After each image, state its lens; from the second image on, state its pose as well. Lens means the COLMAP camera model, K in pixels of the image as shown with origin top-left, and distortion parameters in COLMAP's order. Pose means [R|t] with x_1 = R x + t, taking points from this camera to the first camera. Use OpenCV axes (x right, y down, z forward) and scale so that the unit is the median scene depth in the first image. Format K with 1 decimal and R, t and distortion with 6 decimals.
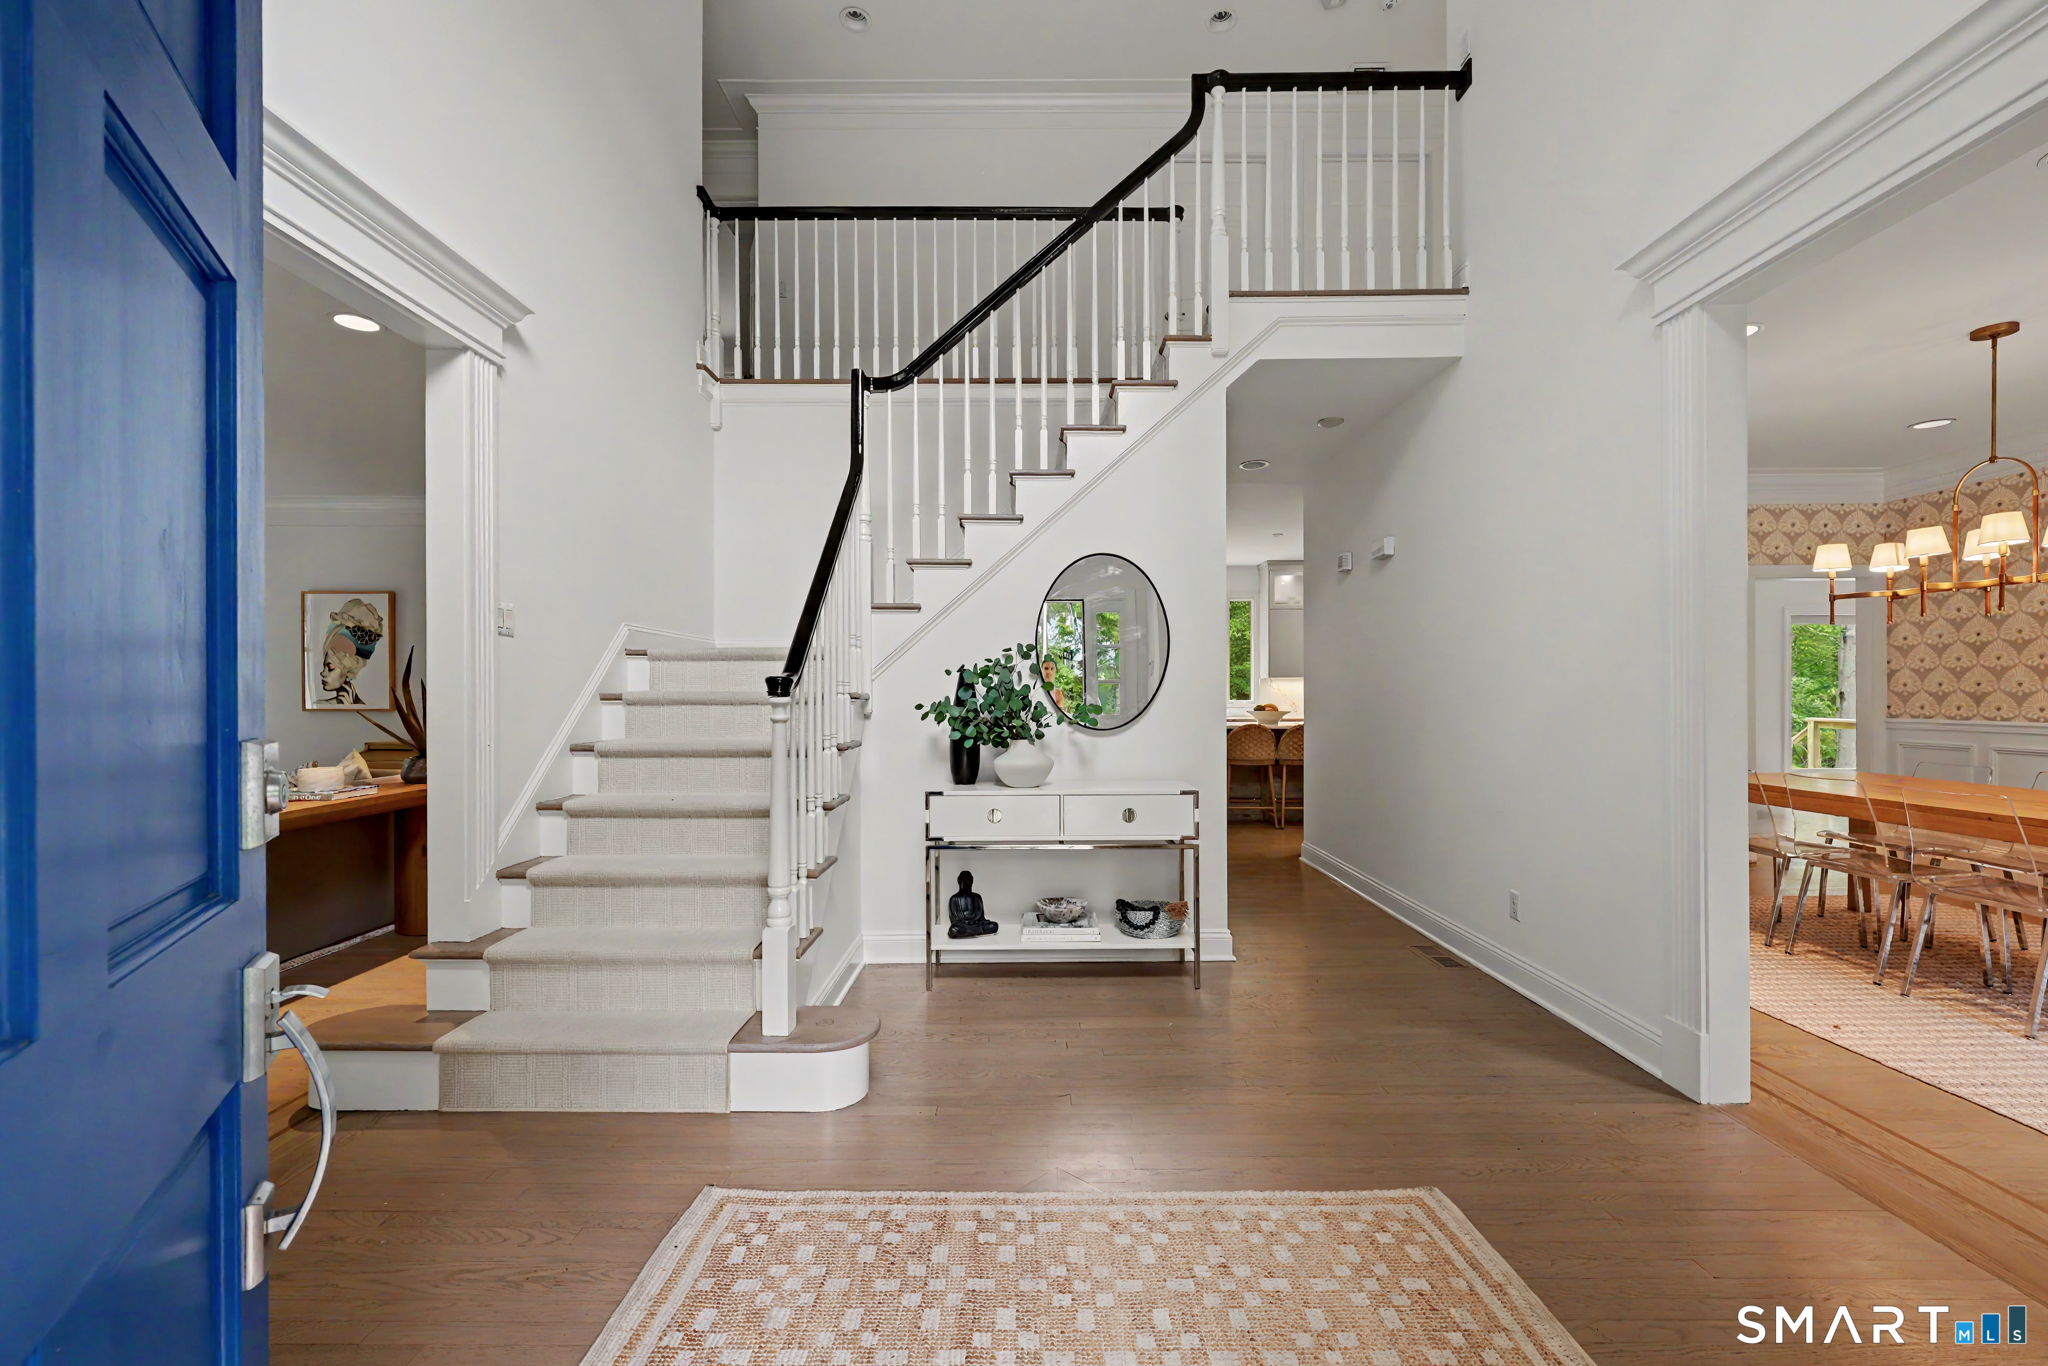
lens RADIAL K [[850.7, 0, 1021.4], [0, 850.7, 691.8], [0, 0, 1]] dist [0.000826, 0.000281]
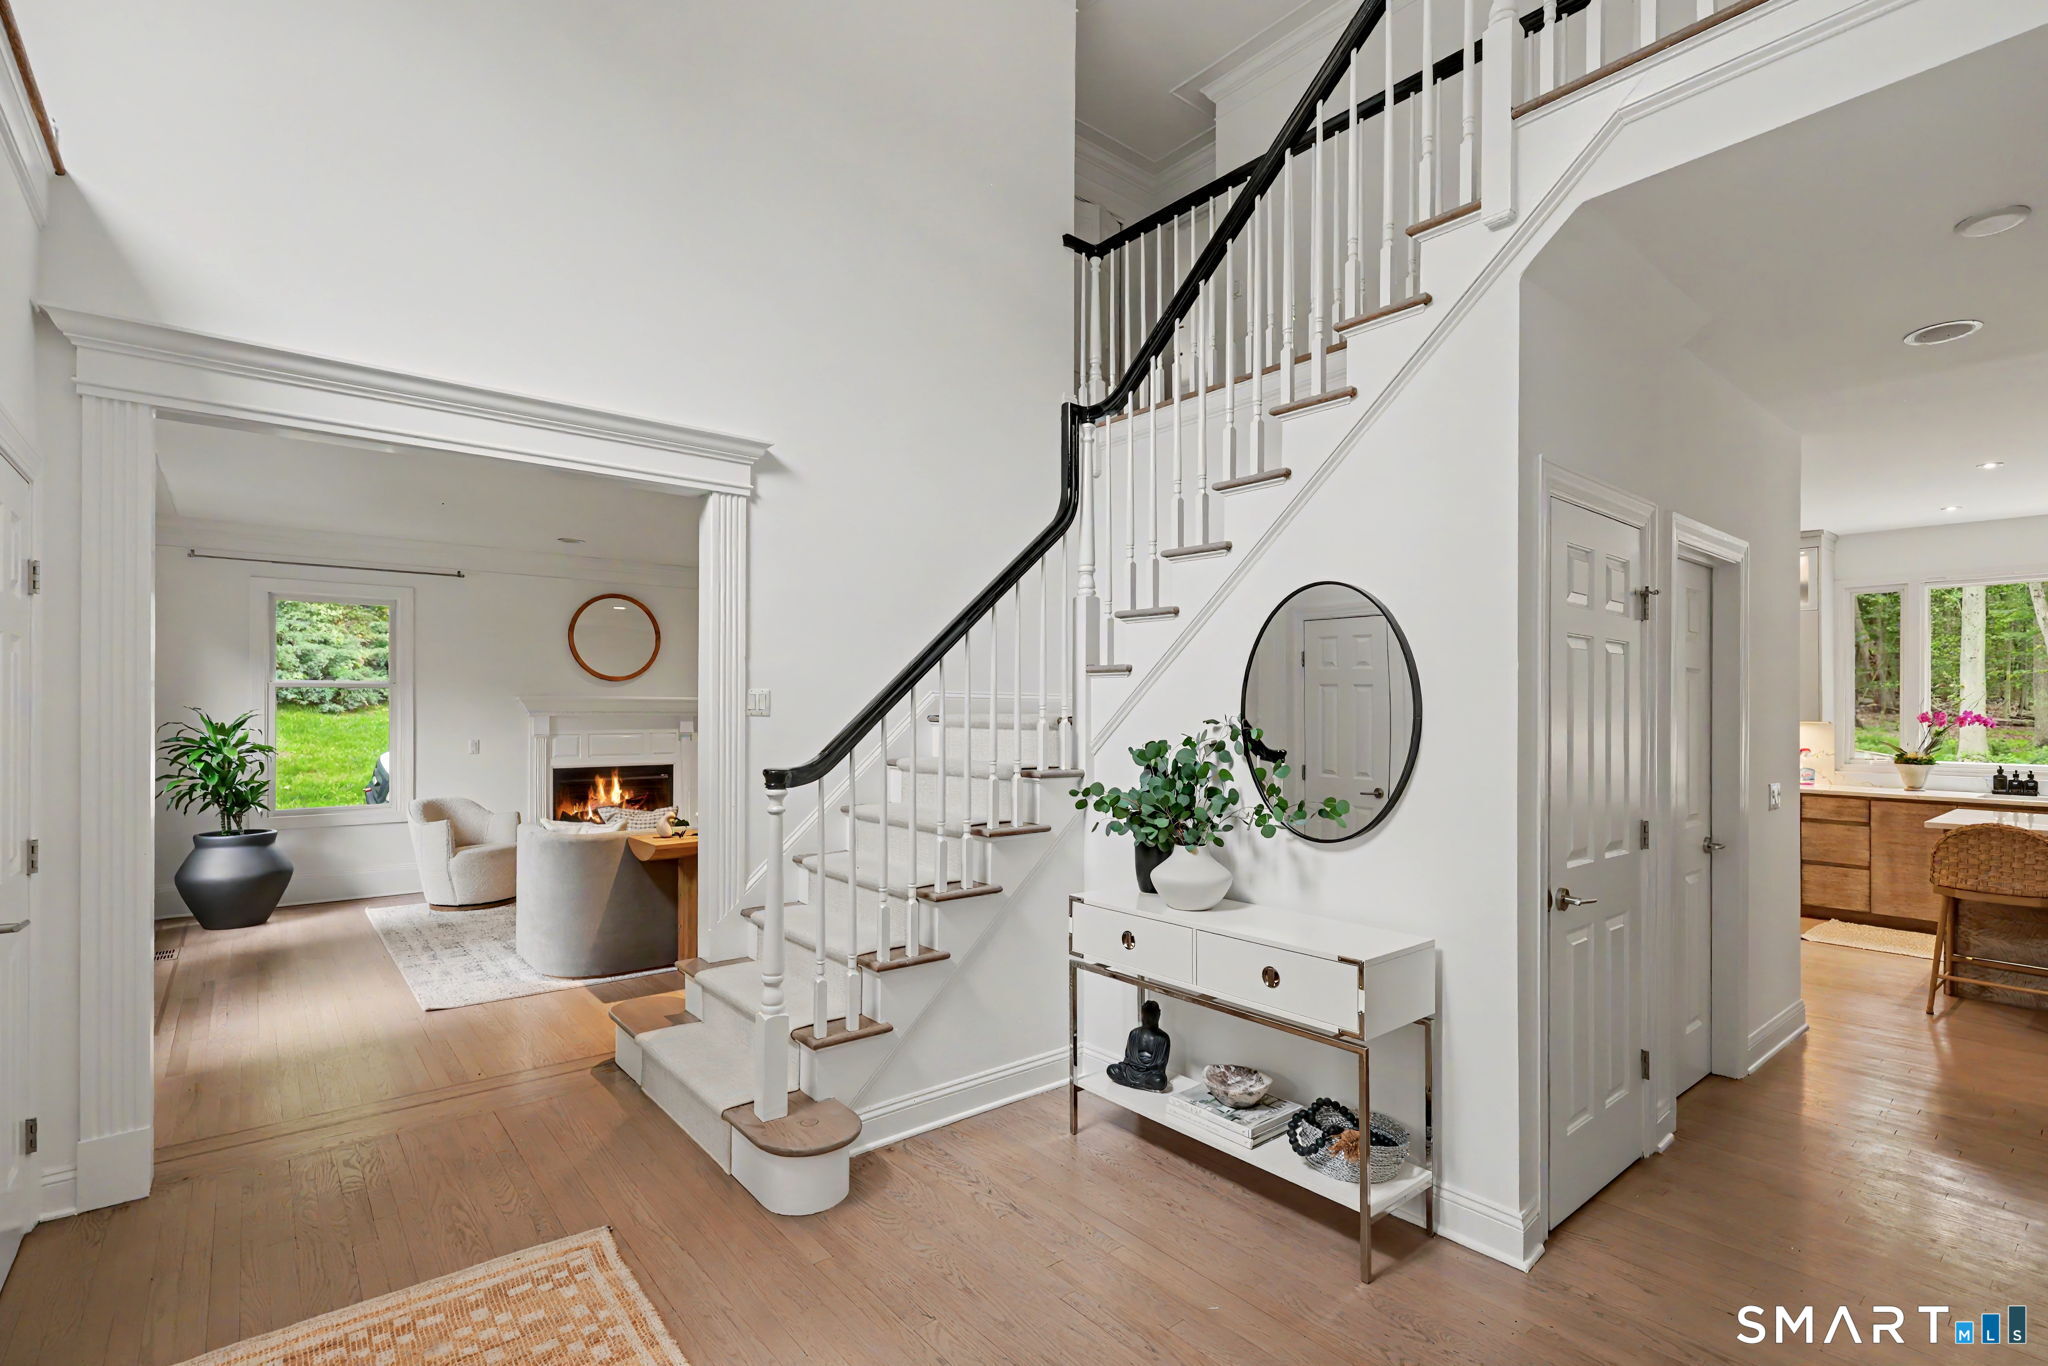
lens RADIAL K [[940.5, 0, 1029.4], [0, 940.5, 703.6], [0, 0, 1]] dist [-0.000032, 0.000459]
pose [[0.643378, -0.001765, -0.765547, 0.520224], [-0.001759, 0.999991, -0.003783, -0.062263], [0.765547, 0.003780, 0.643369, 0.335721]]
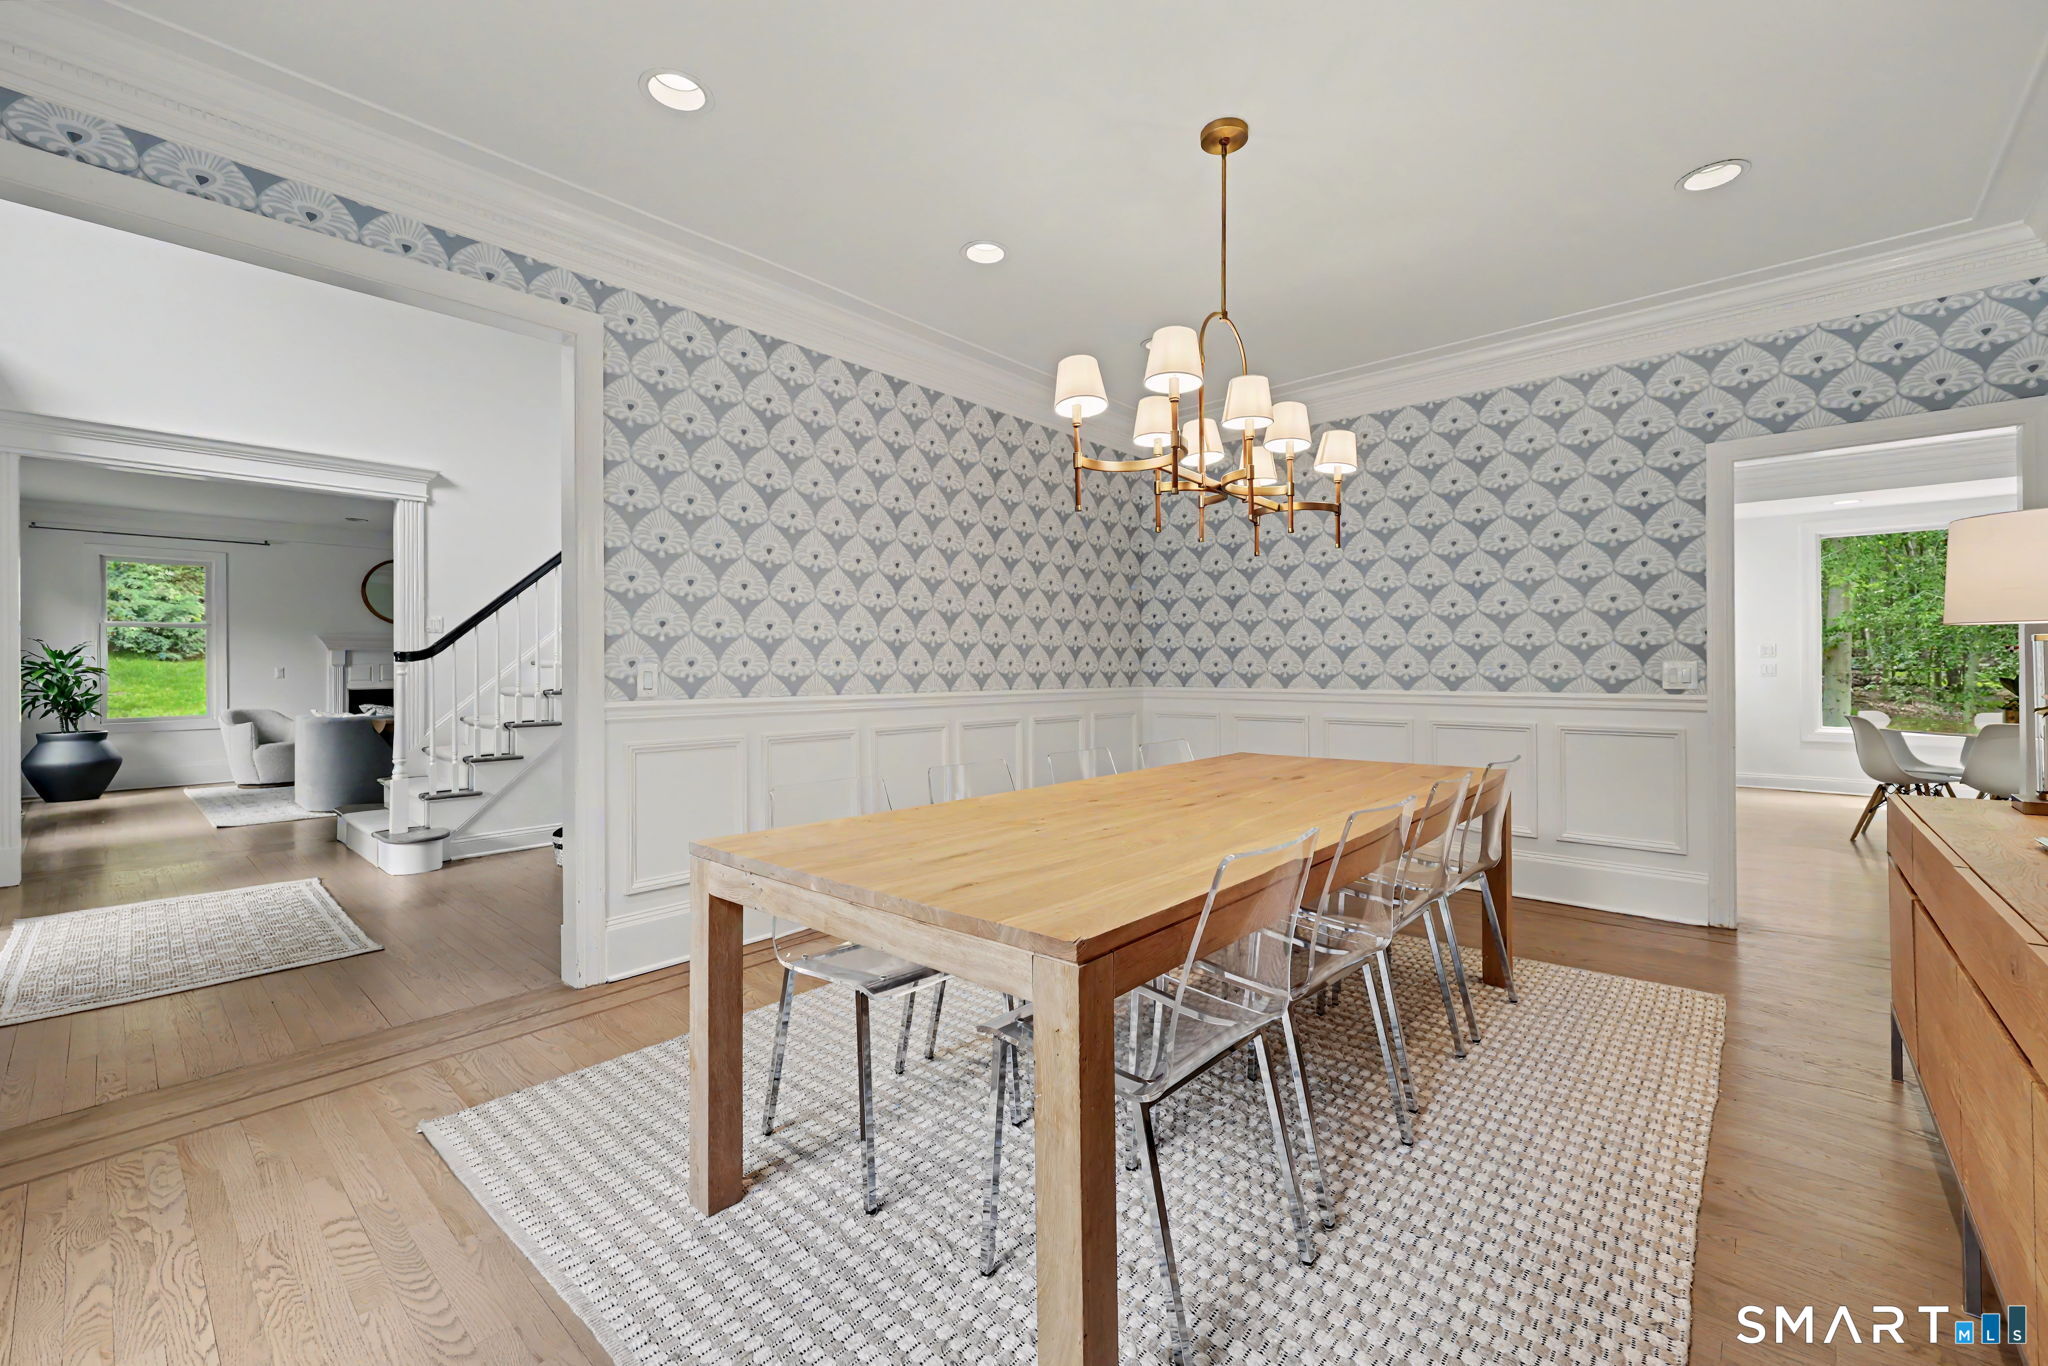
lens RADIAL K [[832.6, 0, 1023.8], [0, 832.6, 661.5], [0, 0, 1]] dist [-0.000465, -0.000084]
pose [[0.751893, -0.006821, -0.659250, 1.374824], [0.005174, 0.999977, -0.004446, 0.014346], [0.659265, -0.000068, 0.751911, 0.335858]]
